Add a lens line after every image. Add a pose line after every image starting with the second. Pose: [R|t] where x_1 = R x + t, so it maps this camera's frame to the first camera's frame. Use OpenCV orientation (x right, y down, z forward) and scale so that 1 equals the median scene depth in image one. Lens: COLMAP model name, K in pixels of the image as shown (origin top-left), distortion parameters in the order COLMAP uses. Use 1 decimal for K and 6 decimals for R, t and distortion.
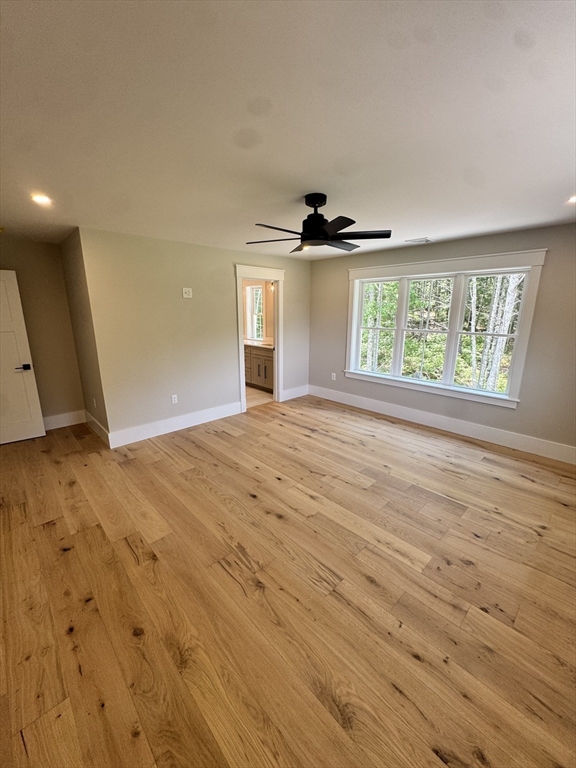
lens RADIAL K [[310.2, 0, 287.7], [0, 310.2, 382.1], [0, 0, 1]] dist [-0.000600, -0.000212]
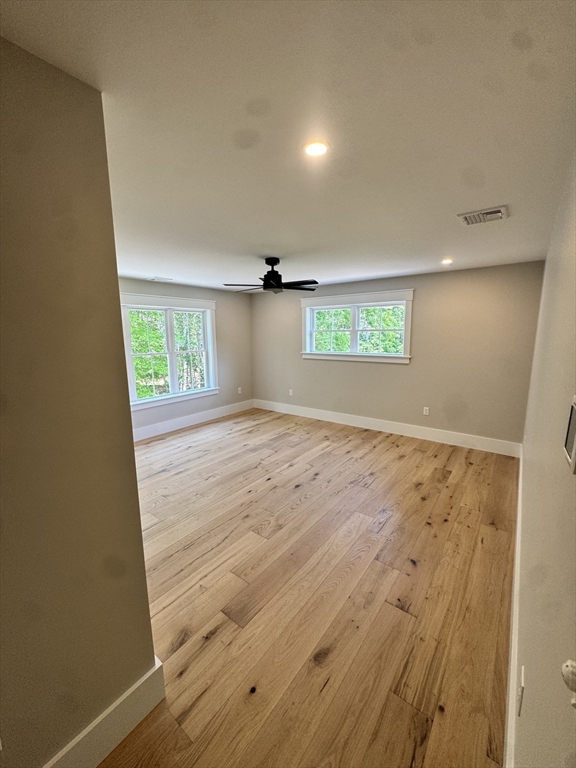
lens RADIAL K [[310.2, 0, 288.5], [0, 310.2, 385.2], [0, 0, 1]] dist [-0.000600, -0.000212]
pose [[-0.164574, -0.165891, 0.972314, -1.090096], [0.236156, 0.950459, 0.202134, -0.235241], [-0.957677, 0.262884, -0.117245, 0.955193]]
